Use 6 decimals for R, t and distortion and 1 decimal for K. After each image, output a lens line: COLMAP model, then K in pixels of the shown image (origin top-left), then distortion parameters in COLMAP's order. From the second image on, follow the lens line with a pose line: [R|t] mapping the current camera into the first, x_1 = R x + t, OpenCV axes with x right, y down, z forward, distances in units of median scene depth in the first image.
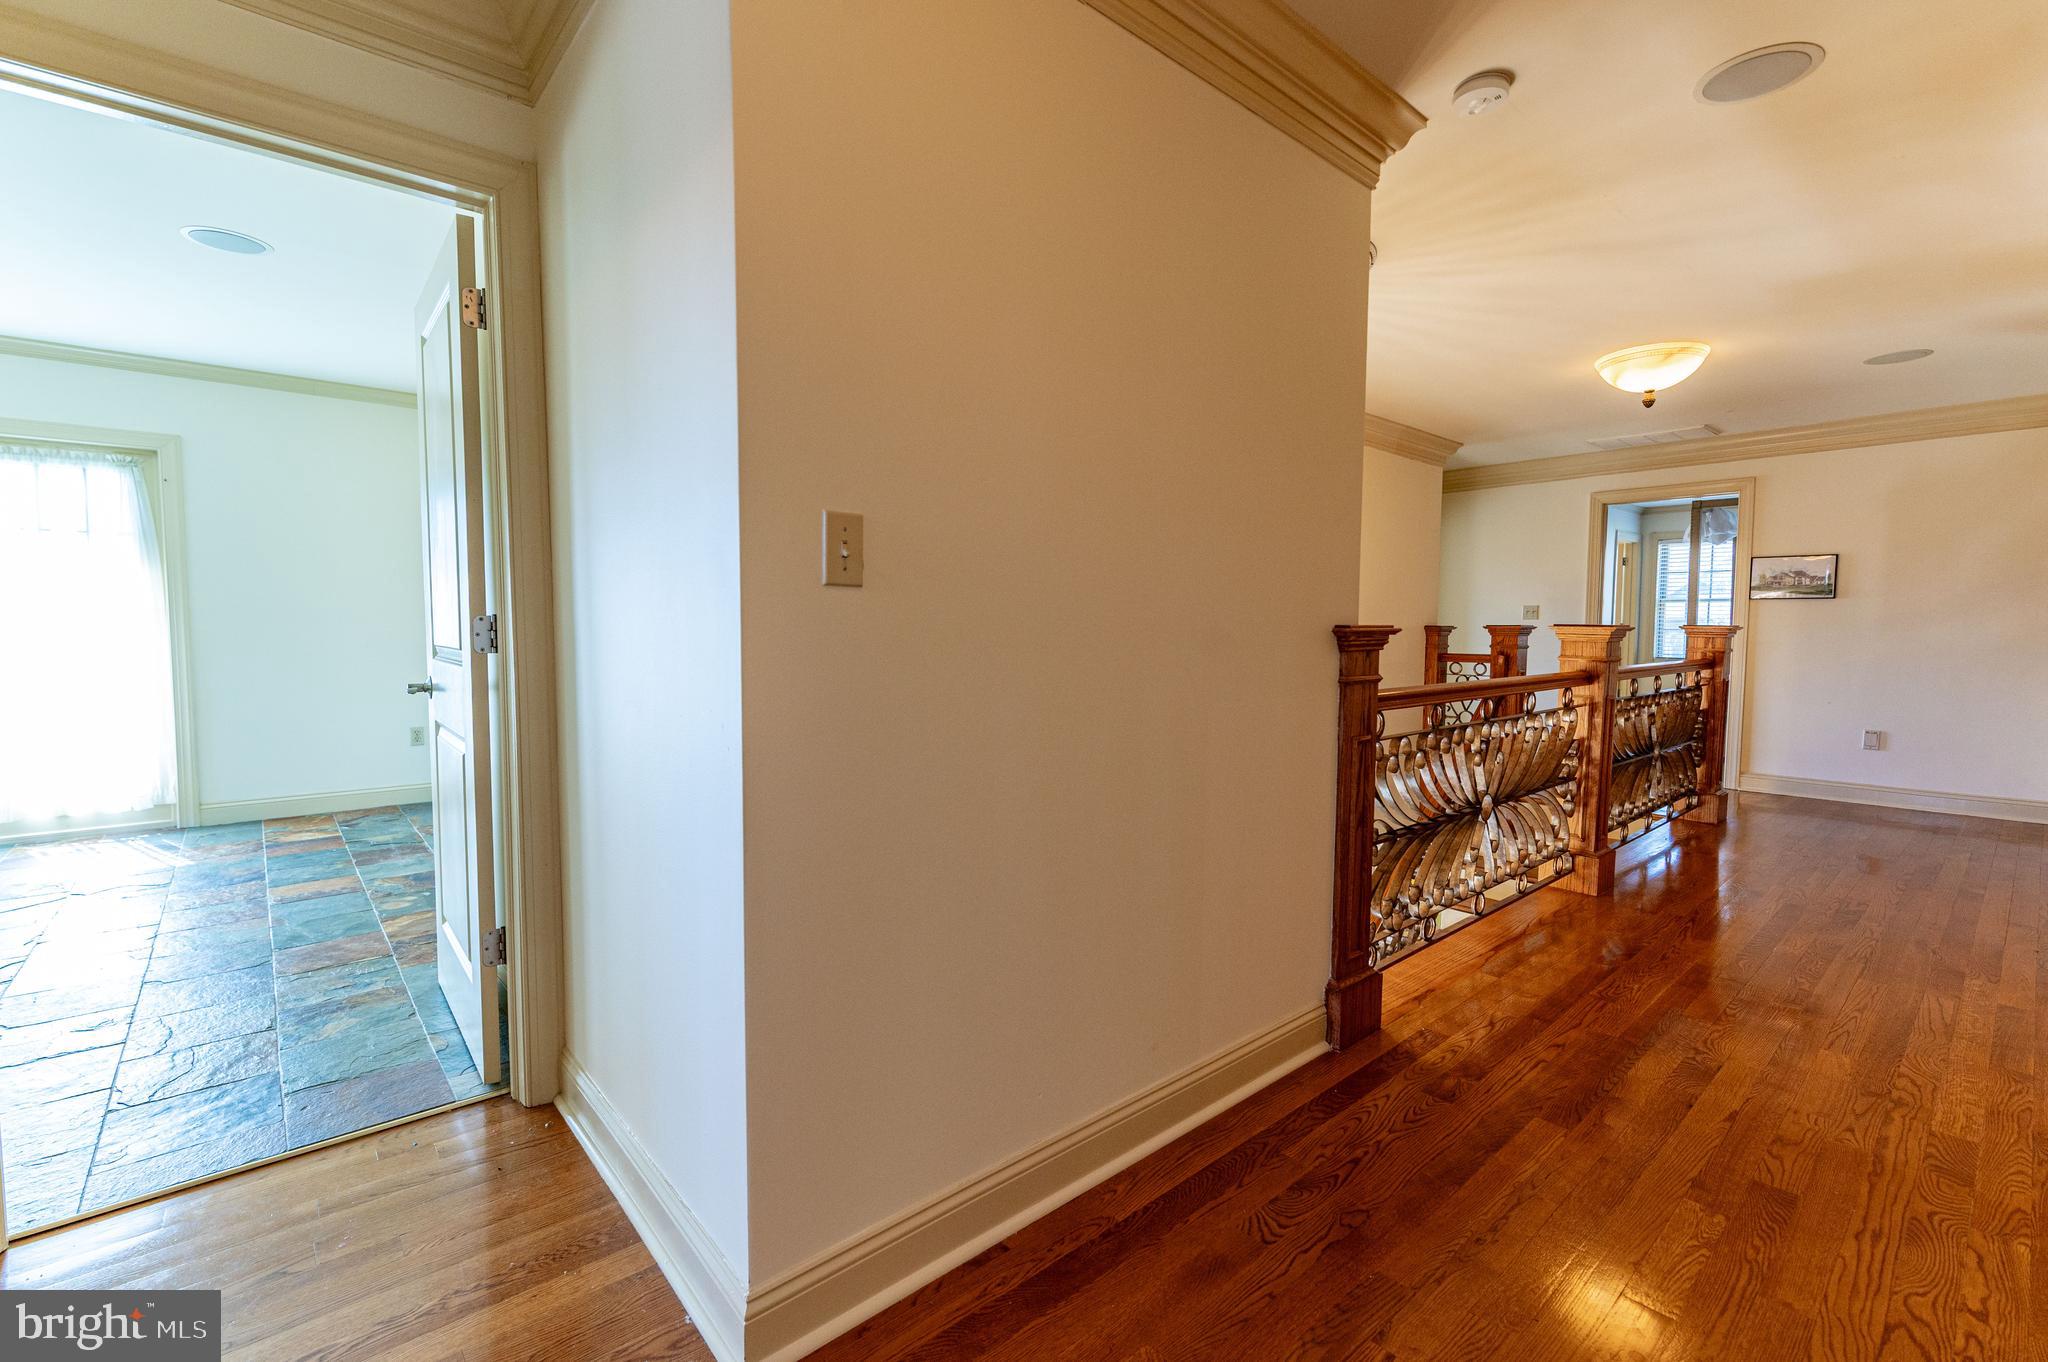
lens RADIAL K [[887.4, 0, 1036.9], [0, 887.4, 681.3], [0, 0, 1]] dist [-0.003755, 0.004908]
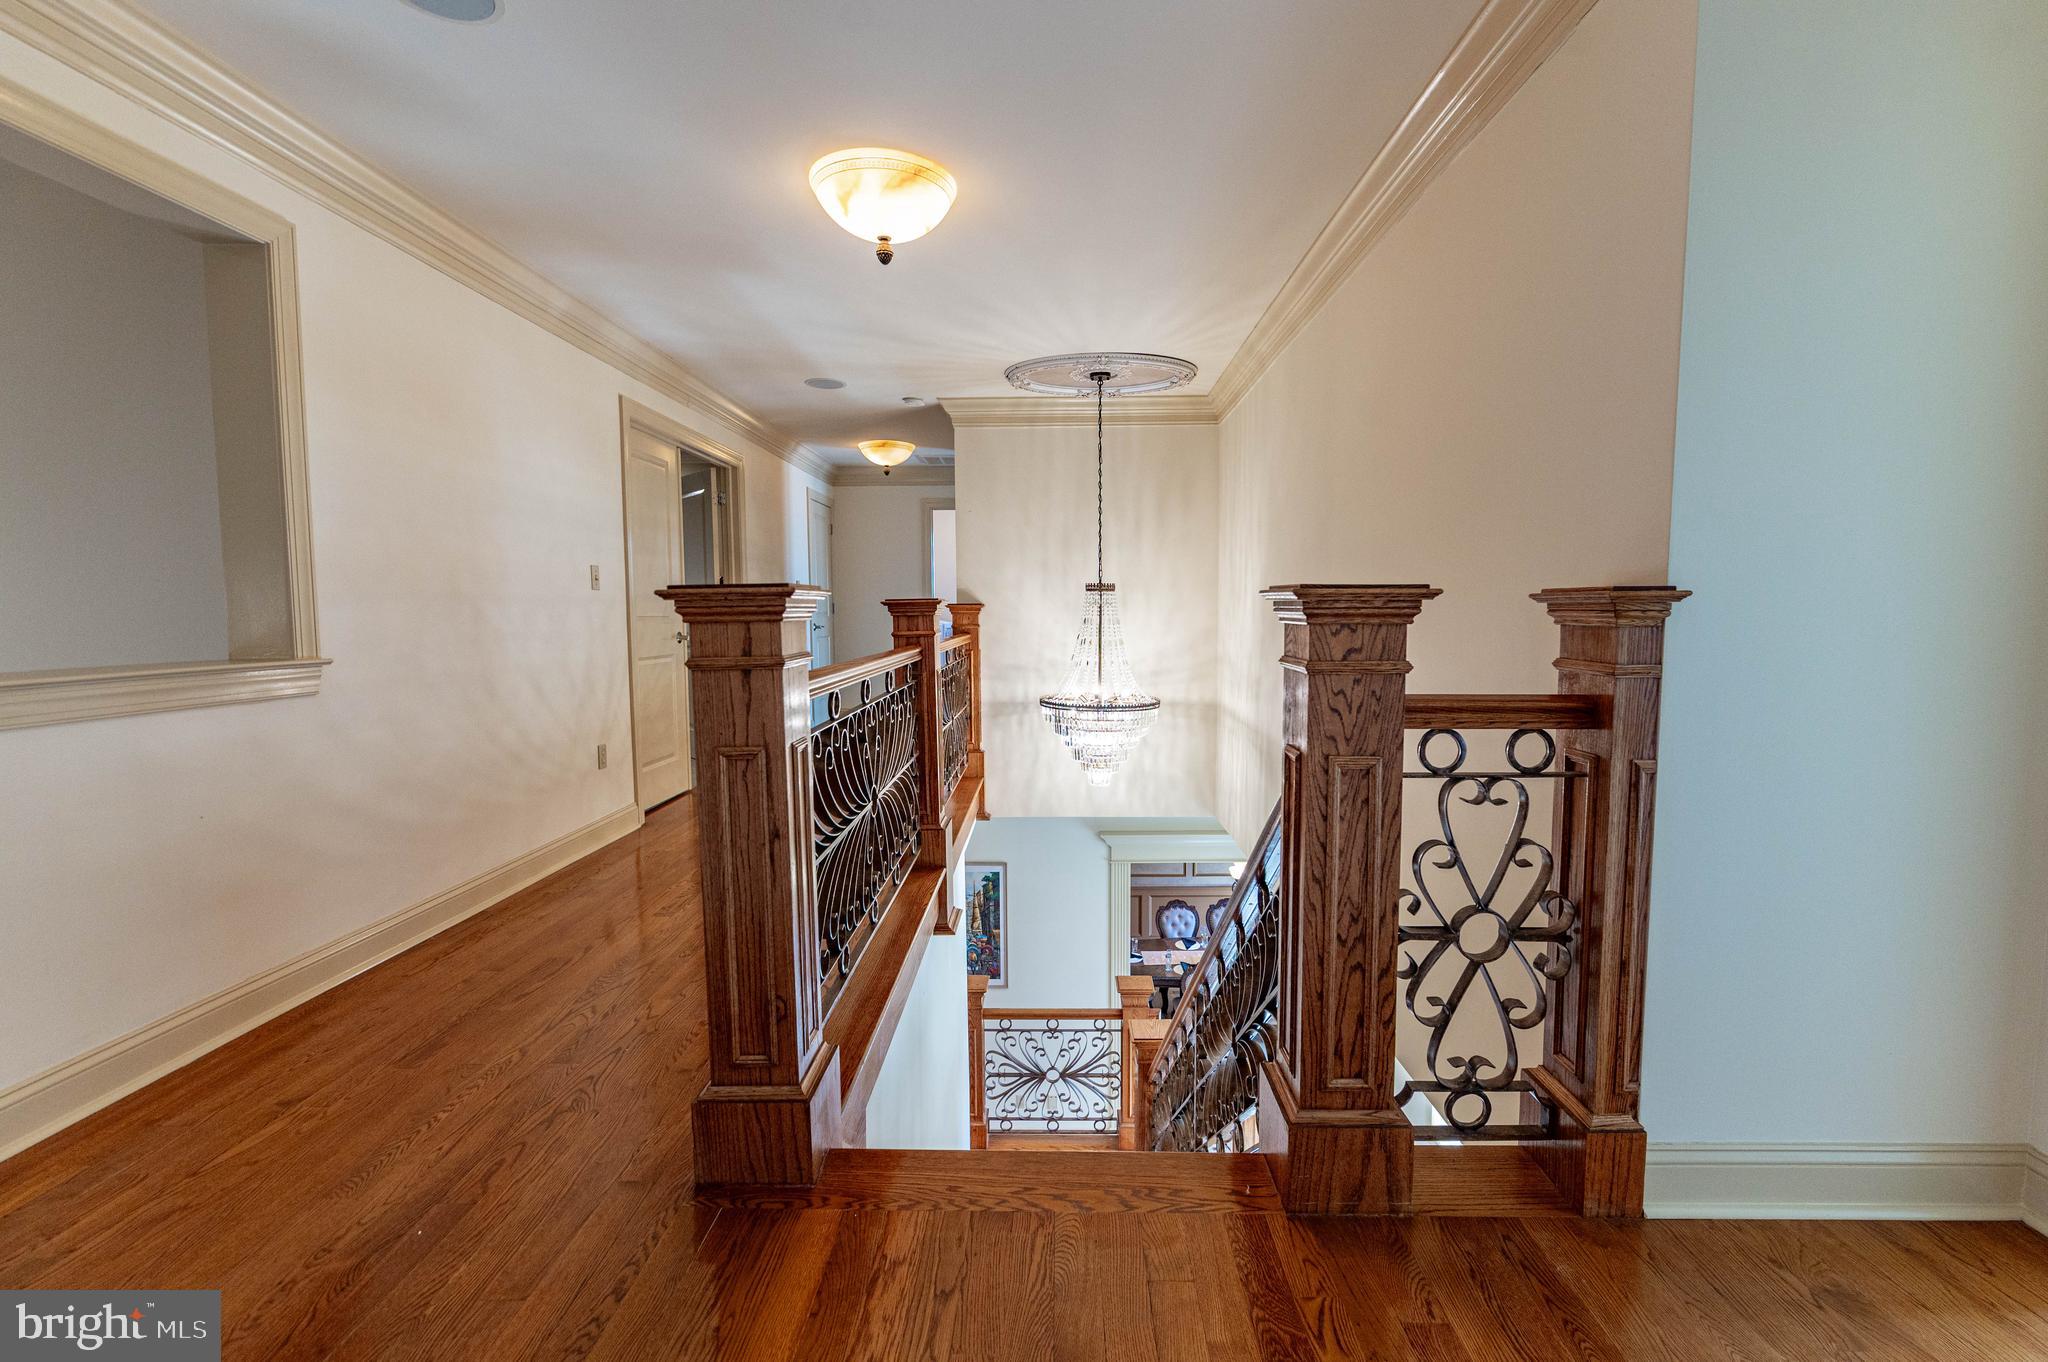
lens RADIAL K [[887.4, 0, 1036.9], [0, 887.4, 681.3], [0, 0, 1]] dist [-0.003755, 0.004908]
pose [[0.424713, -0.080041, 0.901783, 0.189435], [0.050376, 0.996630, 0.064734, -0.057703], [-0.903925, 0.017935, 0.427314, 0.992055]]
